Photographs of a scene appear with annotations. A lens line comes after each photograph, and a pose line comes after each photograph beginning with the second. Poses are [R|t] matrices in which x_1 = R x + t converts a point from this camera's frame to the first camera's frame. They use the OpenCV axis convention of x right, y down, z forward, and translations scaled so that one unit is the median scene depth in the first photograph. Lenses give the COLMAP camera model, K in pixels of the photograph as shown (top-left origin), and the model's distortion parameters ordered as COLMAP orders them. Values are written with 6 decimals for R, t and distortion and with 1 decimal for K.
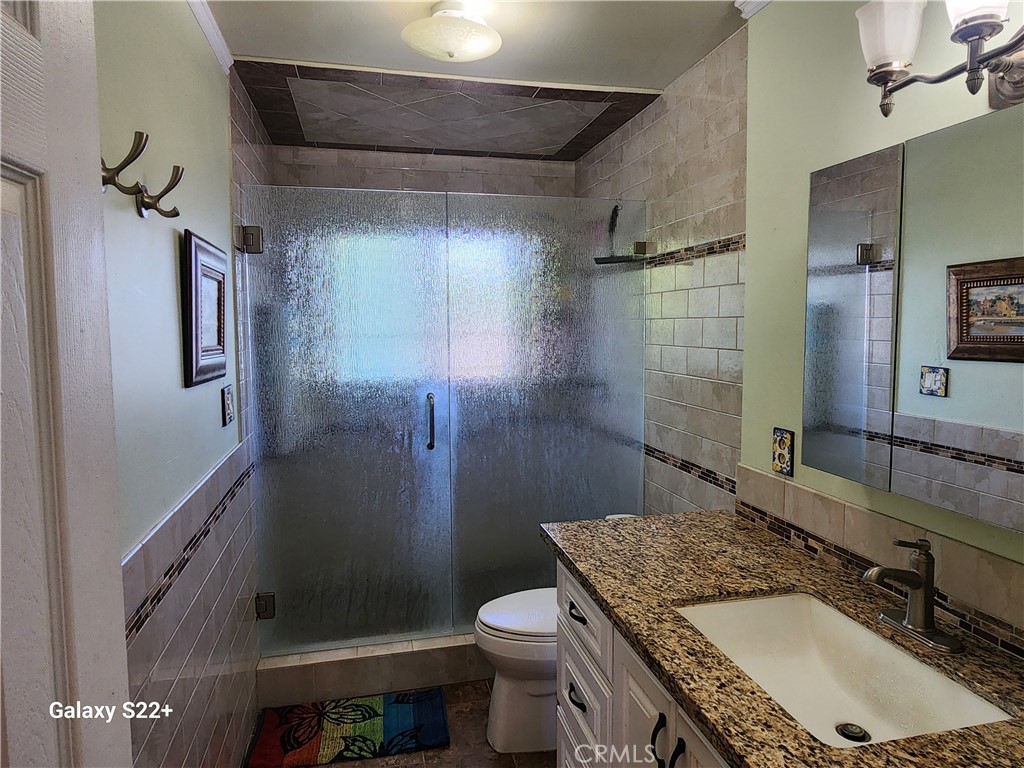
lens RADIAL K [[640.3, 0, 513.3], [0, 640.3, 379.9], [0, 0, 1]] dist [-0.001070, -0.000563]
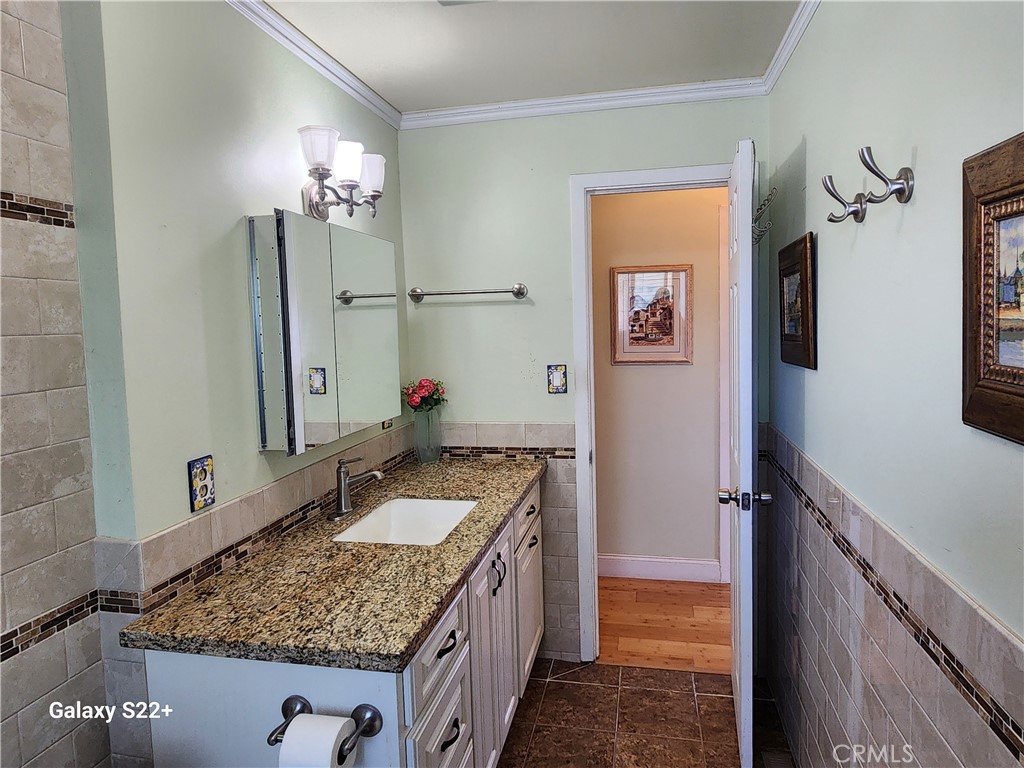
lens RADIAL K [[640.3, 0, 513.0], [0, 640.3, 379.8], [0, 0, 1]] dist [-0.001070, -0.000563]
pose [[-0.905318, -0.007143, 0.424673, -0.363148], [0.069301, 0.983975, 0.164287, -0.152013], [-0.419042, 0.178162, -0.890316, 1.654733]]
